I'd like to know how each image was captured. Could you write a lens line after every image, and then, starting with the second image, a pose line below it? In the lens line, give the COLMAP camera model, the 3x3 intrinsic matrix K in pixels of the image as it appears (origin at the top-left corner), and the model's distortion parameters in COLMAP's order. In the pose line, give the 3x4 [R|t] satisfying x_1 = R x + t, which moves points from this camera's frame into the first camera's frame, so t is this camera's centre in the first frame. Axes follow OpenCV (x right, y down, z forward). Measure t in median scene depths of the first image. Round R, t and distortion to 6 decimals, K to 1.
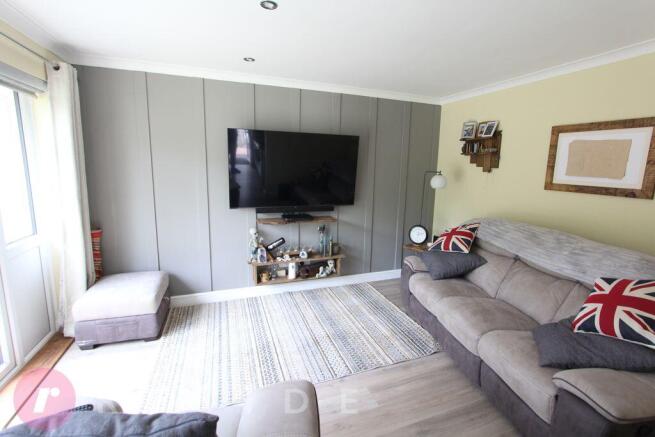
lens RADIAL K [[302.5, 0, 326.8], [0, 302.5, 217.4], [0, 0, 1]] dist [0.001634, 0.000159]
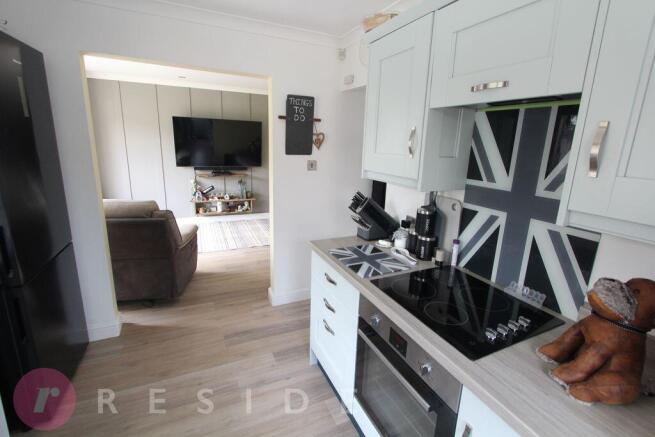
lens RADIAL K [[302.5, 0, 329.1], [0, 302.5, 218.9], [0, 0, 1]] dist [0.001634, 0.000159]
pose [[0.995965, 0.003367, 0.089679, 0.316753], [-0.011740, 0.995597, 0.092994, 0.082015], [-0.088972, -0.093672, 0.991620, -0.641103]]
